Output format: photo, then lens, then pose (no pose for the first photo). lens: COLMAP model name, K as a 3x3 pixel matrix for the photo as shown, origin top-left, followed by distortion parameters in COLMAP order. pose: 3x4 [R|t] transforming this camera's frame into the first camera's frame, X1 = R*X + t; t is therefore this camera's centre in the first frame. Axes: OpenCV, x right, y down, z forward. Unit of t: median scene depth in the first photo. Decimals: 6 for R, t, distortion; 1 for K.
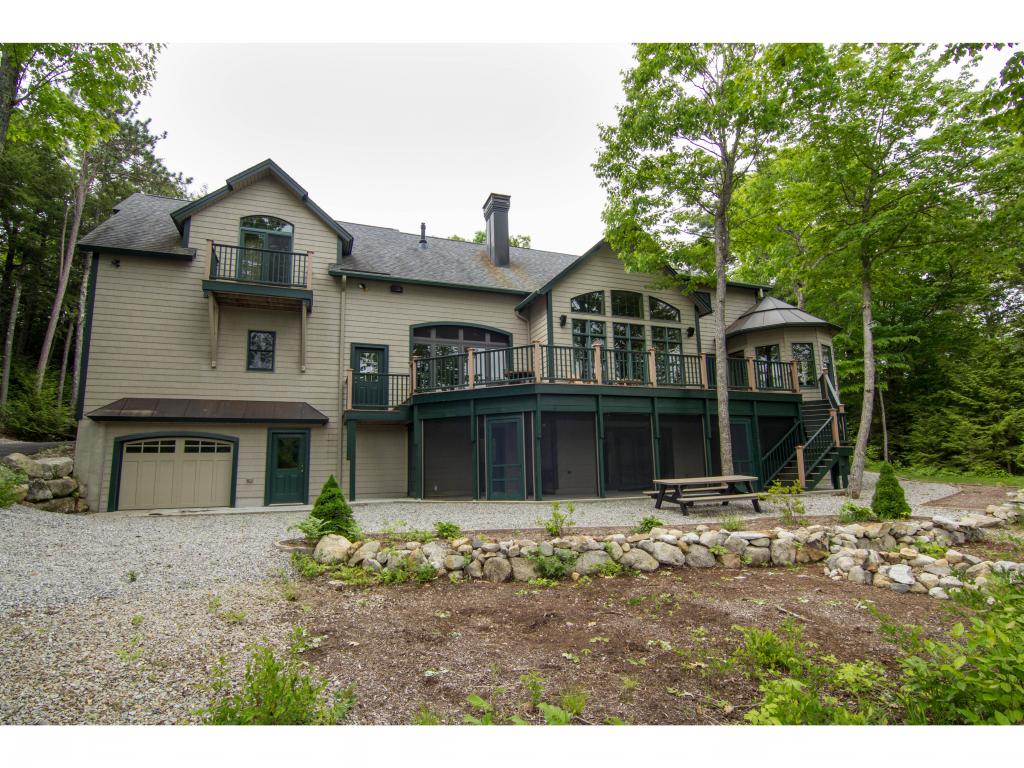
lens RADIAL K [[511.6, 0, 512.0], [0, 511.6, 387.6], [0, 0, 1]] dist [-0.028104, -0.002390]
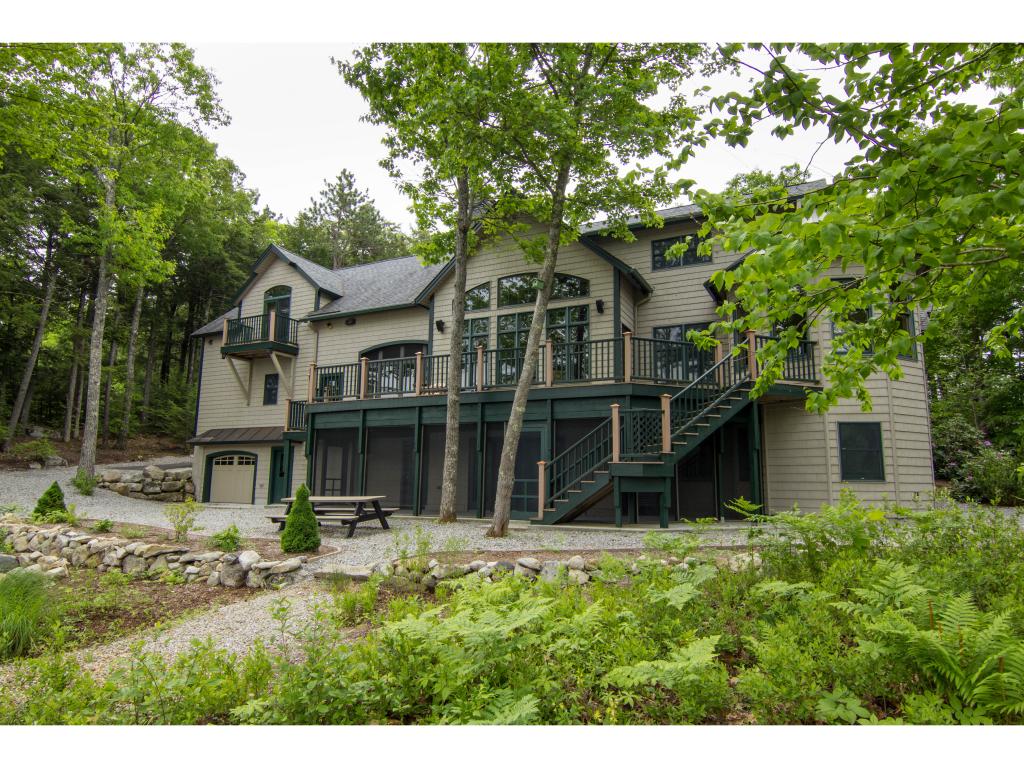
lens RADIAL K [[597.8, 0, 513.4], [0, 597.8, 382.4], [0, 0, 1]] dist [0.001967, 0.000401]
pose [[0.677535, -0.088085, -0.730197, 1.091010], [0.087797, 0.995390, -0.038610, 0.027100], [0.730232, -0.037950, 0.682145, 0.390030]]
